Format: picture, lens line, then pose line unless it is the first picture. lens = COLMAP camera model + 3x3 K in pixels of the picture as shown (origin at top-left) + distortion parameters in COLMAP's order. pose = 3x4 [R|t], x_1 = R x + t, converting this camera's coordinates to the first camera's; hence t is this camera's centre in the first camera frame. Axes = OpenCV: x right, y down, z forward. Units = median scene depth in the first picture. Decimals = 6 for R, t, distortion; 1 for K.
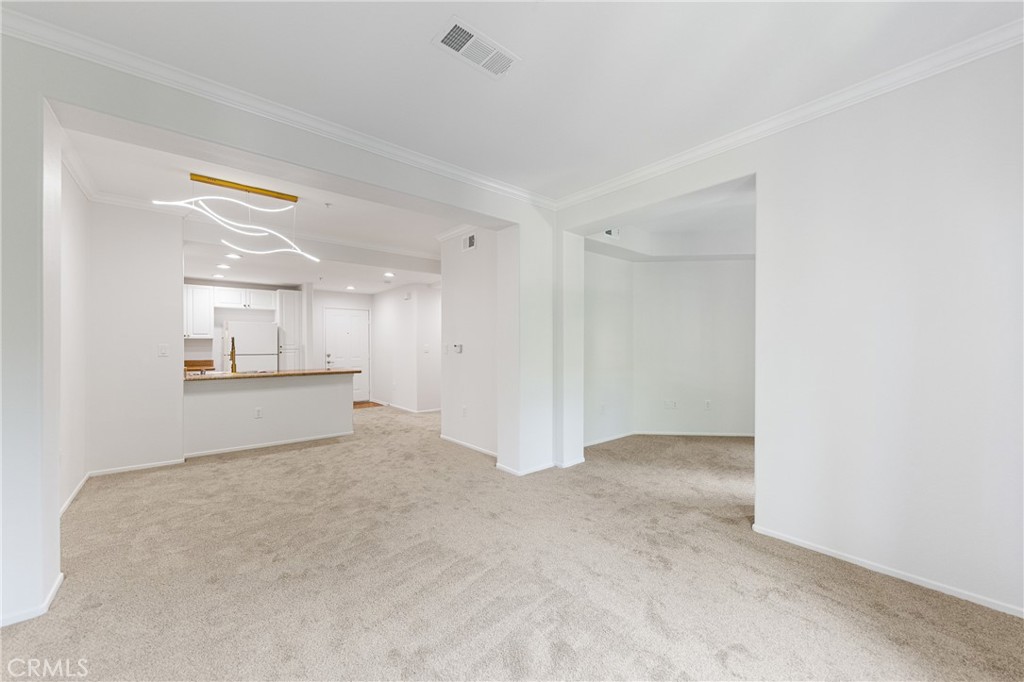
lens RADIAL K [[400.2, 0, 506.7], [0, 400.2, 346.5], [0, 0, 1]] dist [0.002580, 0.000615]
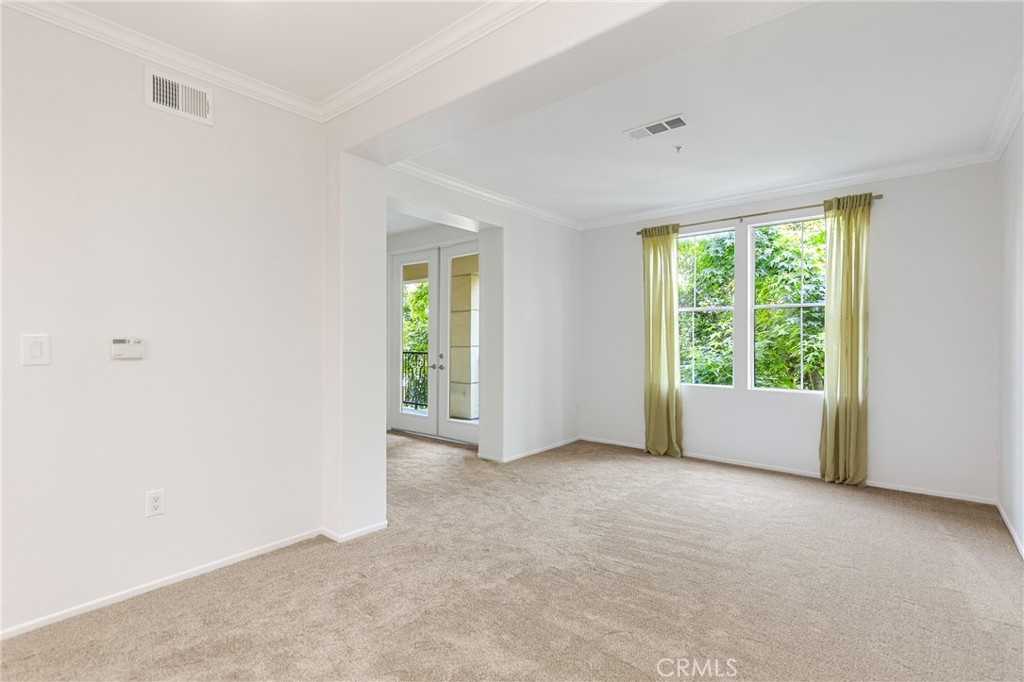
lens RADIAL K [[480.5, 0, 498.6], [0, 480.5, 351.6], [0, 0, 1]] dist [0.002299, -0.000102]
pose [[-0.172181, -0.023046, 0.984796, -1.027079], [0.001074, 0.999721, 0.023583, -0.006426], [-0.985065, 0.005118, -0.172108, 1.167241]]
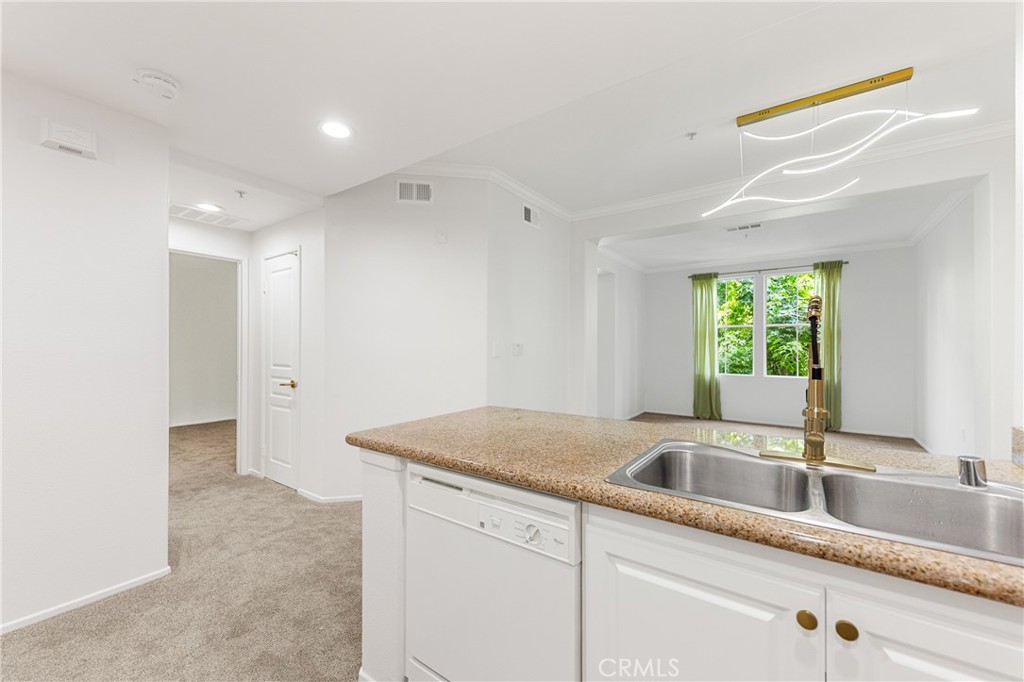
lens RADIAL K [[400.2, 0, 521.2], [0, 400.2, 347.8], [0, 0, 1]] dist [0.002580, 0.000615]
pose [[-0.254448, 0.000332, 0.967086, -1.347122], [0.000998, 0.999999, -0.000080, 0.004855], [-0.967086, 0.000945, -0.254449, 1.887974]]
